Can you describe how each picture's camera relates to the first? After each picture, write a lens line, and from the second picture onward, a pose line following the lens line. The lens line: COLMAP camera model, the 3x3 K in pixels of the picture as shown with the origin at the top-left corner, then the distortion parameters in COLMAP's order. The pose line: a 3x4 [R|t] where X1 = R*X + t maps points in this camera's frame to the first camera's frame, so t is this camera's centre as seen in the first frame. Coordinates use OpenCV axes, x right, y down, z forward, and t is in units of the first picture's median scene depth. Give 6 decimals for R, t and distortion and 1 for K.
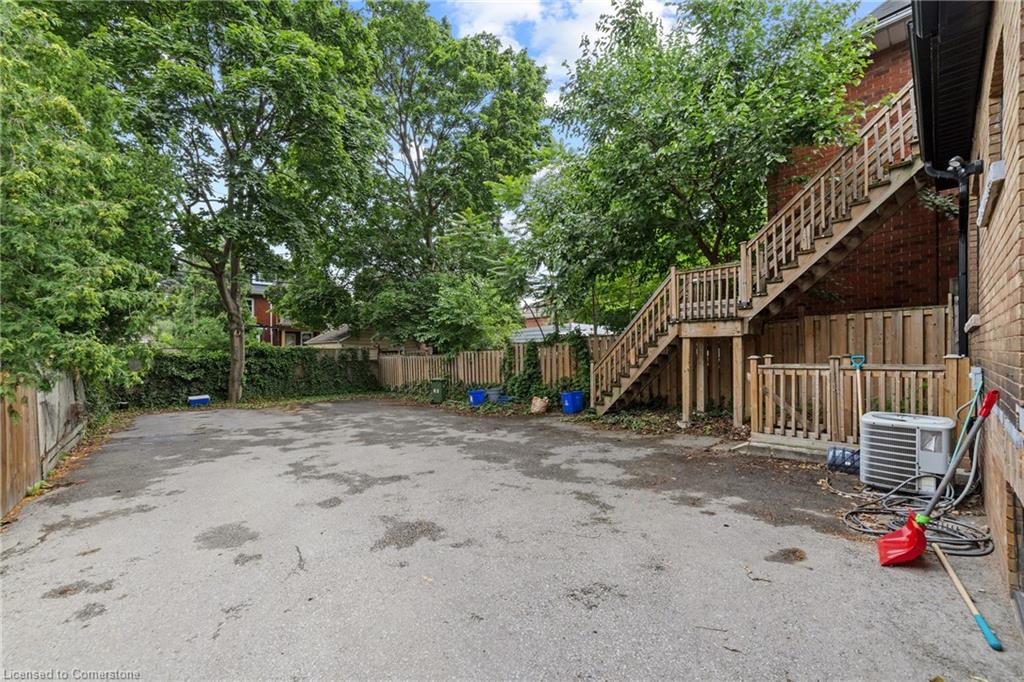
lens RADIAL K [[397.6, 0, 513.1], [0, 397.6, 350.9], [0, 0, 1]] dist [-0.007914, 0.000726]
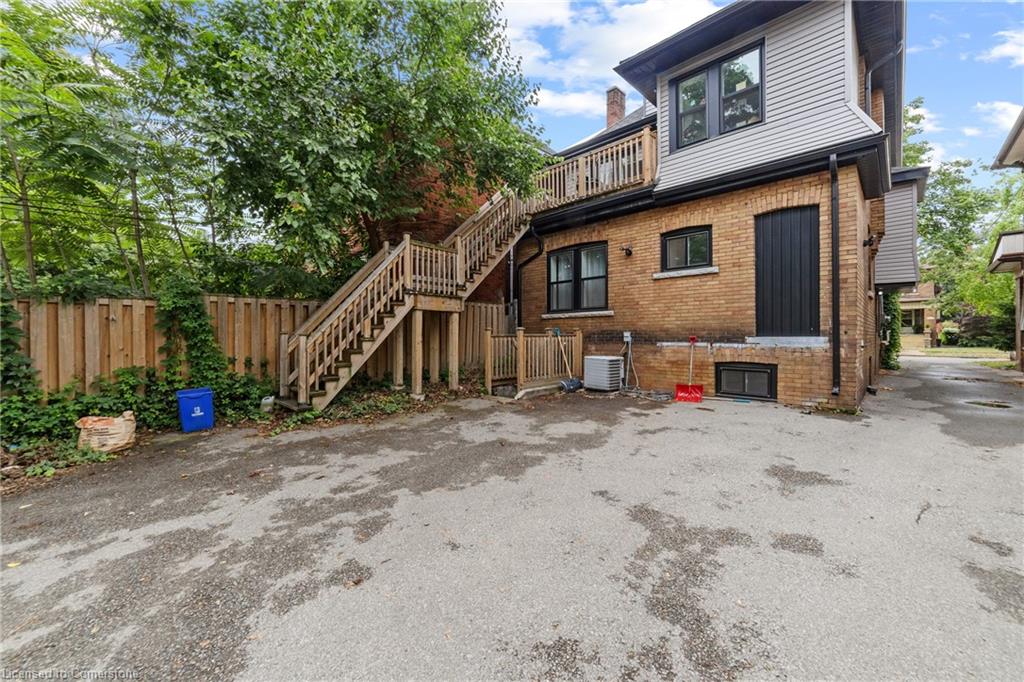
lens RADIAL K [[397.6, 0, 510.2], [0, 397.6, 338.9], [0, 0, 1]] dist [-0.007914, 0.000726]
pose [[-0.040818, 0.003691, 0.999160, -0.670665], [-0.004133, 0.999984, -0.003863, 0.050457], [-0.999158, -0.004287, -0.040802, 0.942735]]
